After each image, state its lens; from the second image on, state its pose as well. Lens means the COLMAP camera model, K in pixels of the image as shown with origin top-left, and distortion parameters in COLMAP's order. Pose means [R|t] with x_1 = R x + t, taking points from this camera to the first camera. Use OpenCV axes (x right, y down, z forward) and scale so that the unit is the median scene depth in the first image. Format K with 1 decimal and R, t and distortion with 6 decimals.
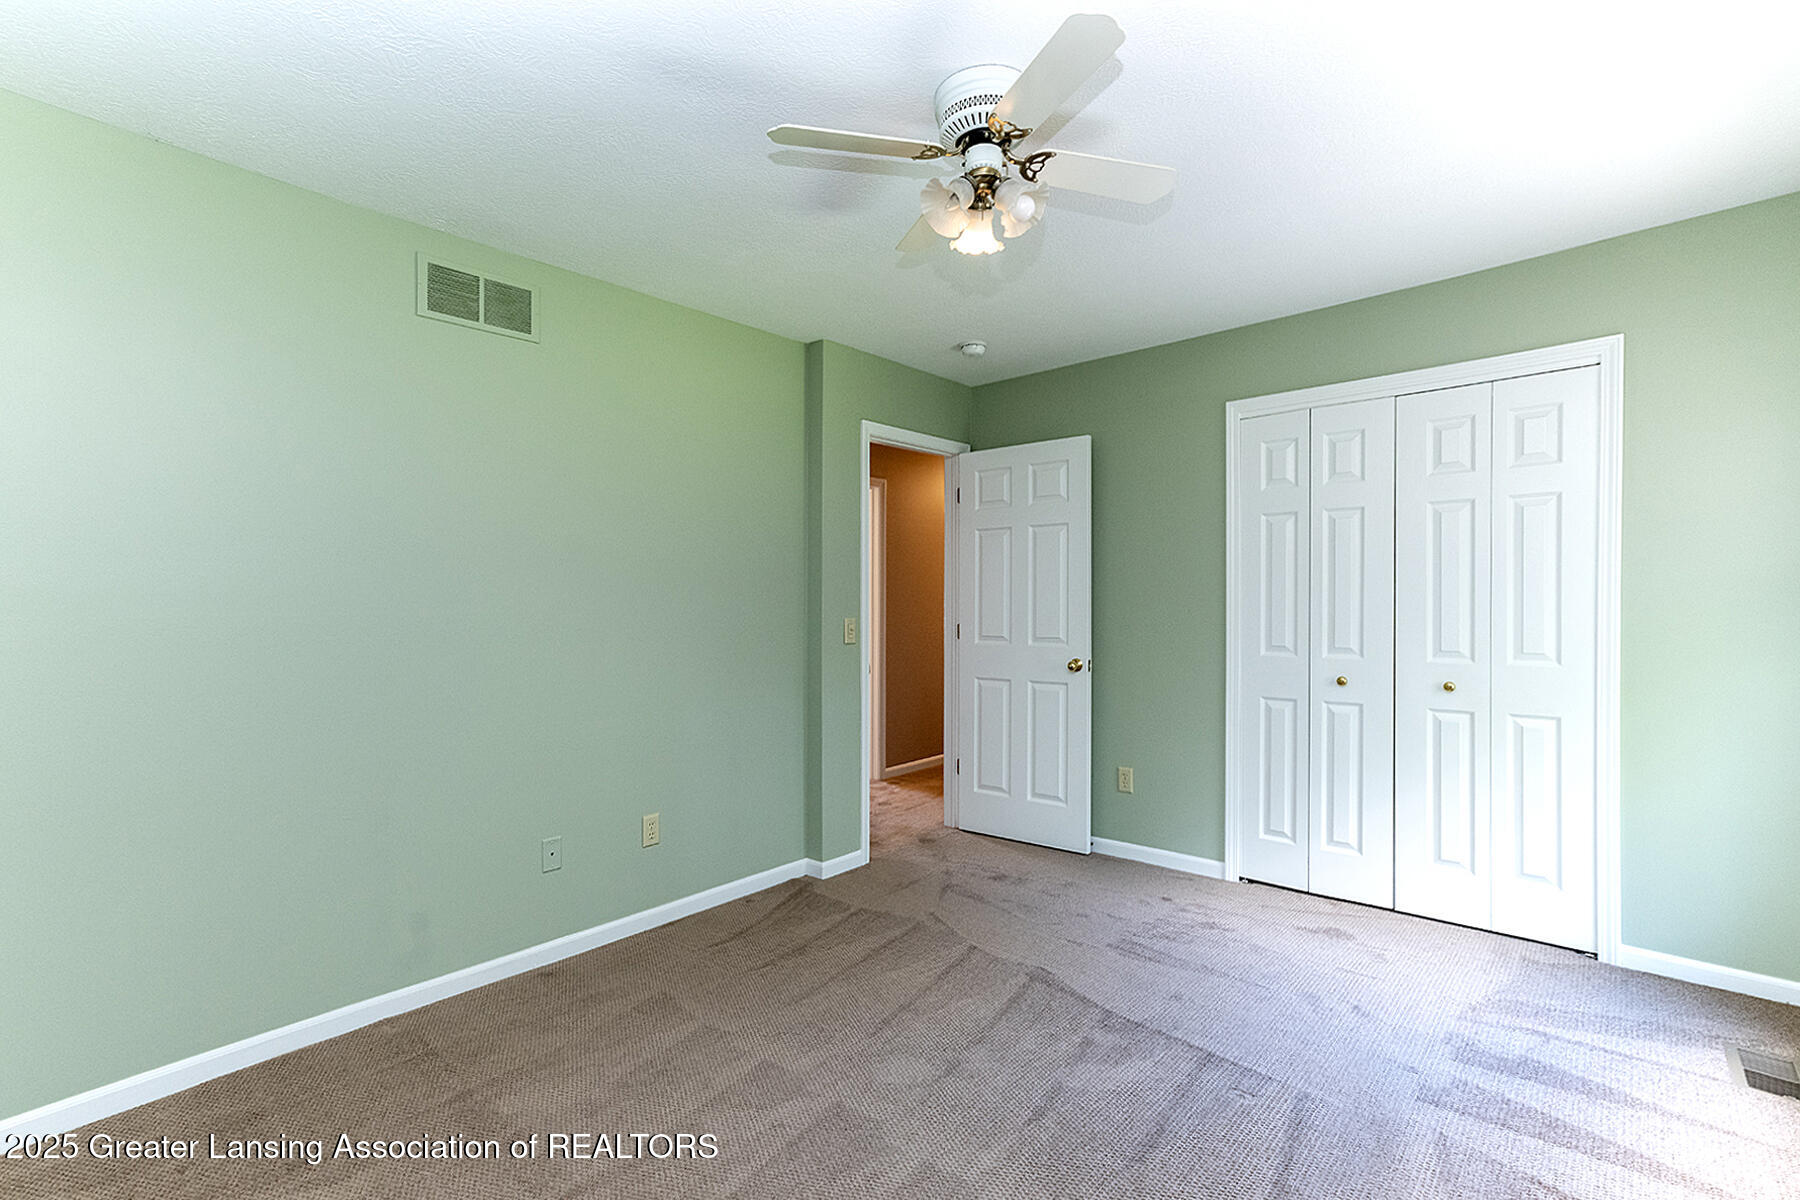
lens RADIAL K [[817.4, 0, 892.6], [0, 817.4, 606.8], [0, 0, 1]] dist [-0.002254, 0.011911]
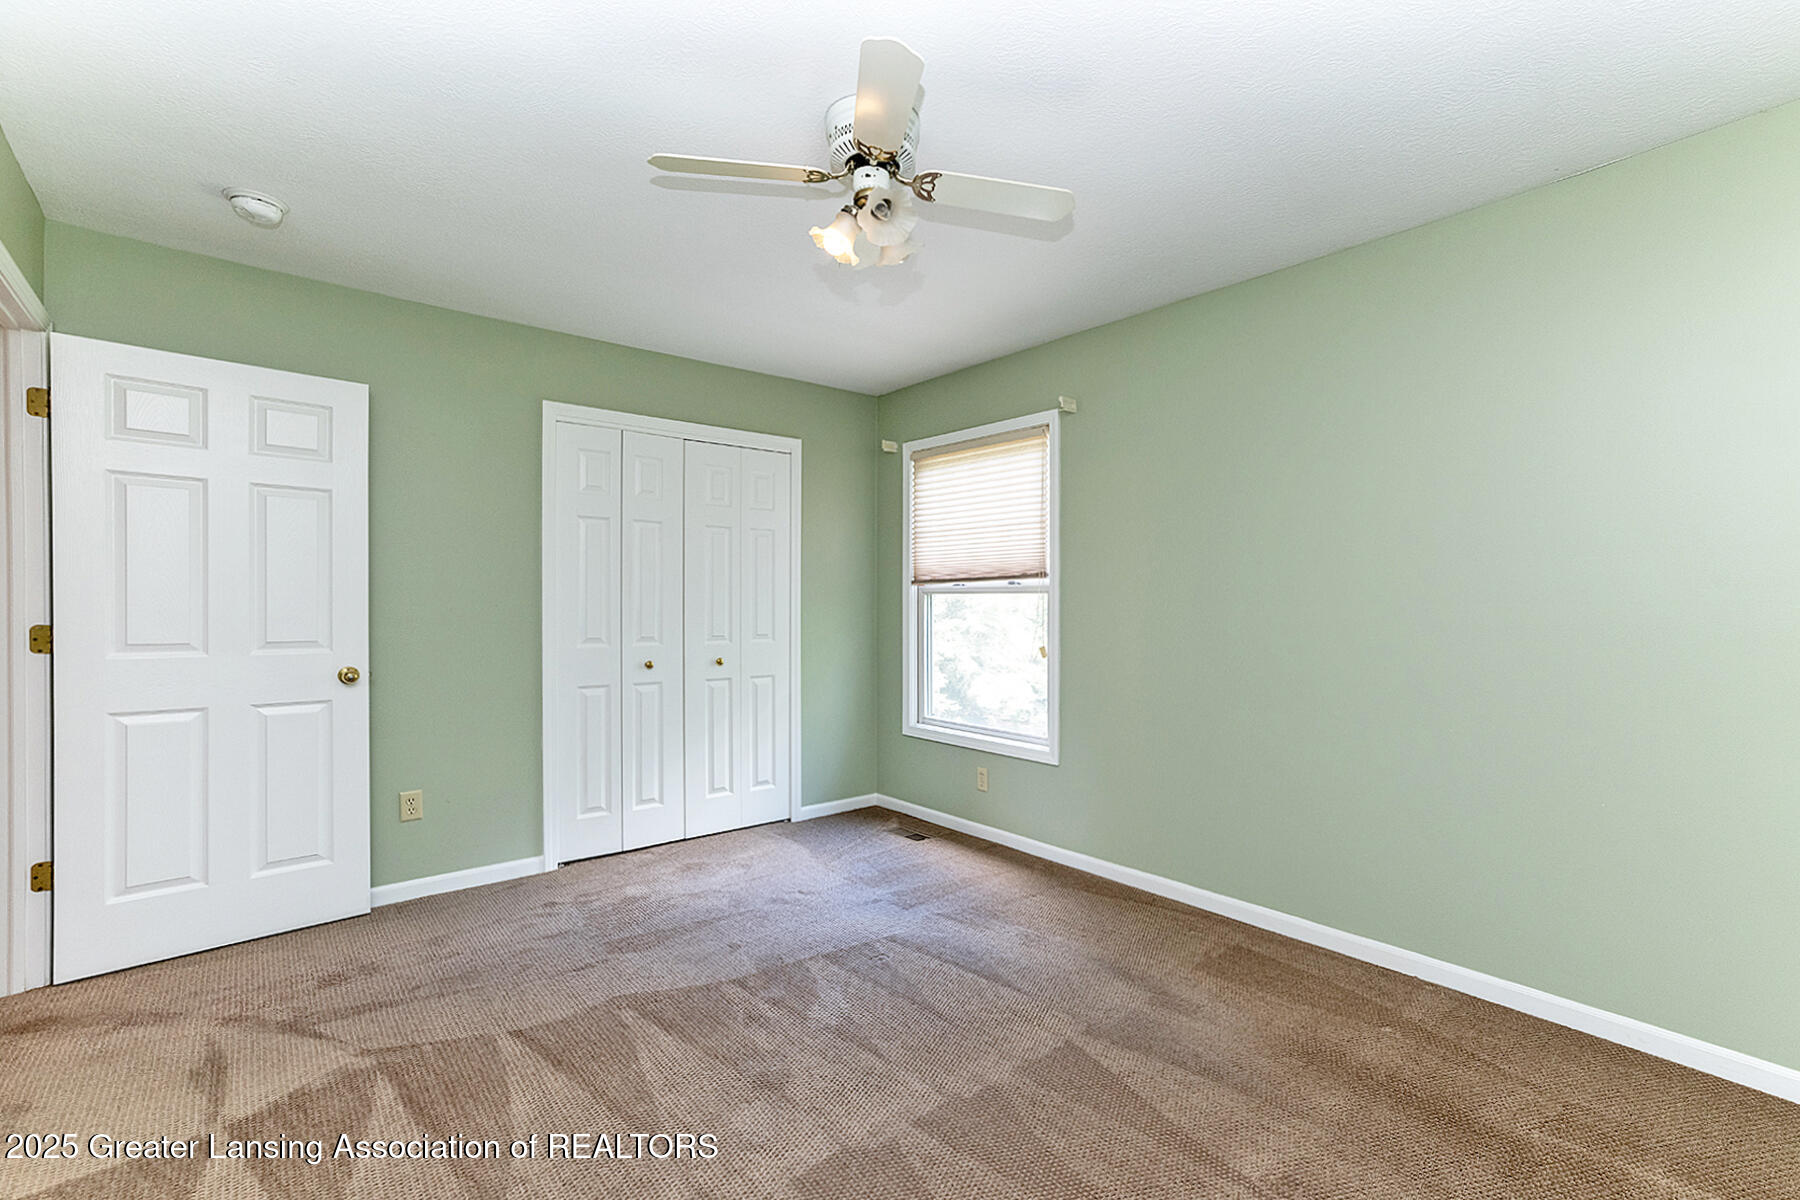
lens RADIAL K [[759.7, 0, 897.9], [0, 759.7, 604.2], [0, 0, 1]] dist [-0.001274, -0.000173]
pose [[0.156826, 0.010814, 0.987567, -0.504258], [-0.007951, 0.999921, -0.009686, 0.009098], [-0.987594, -0.006333, 0.156899, 0.469495]]
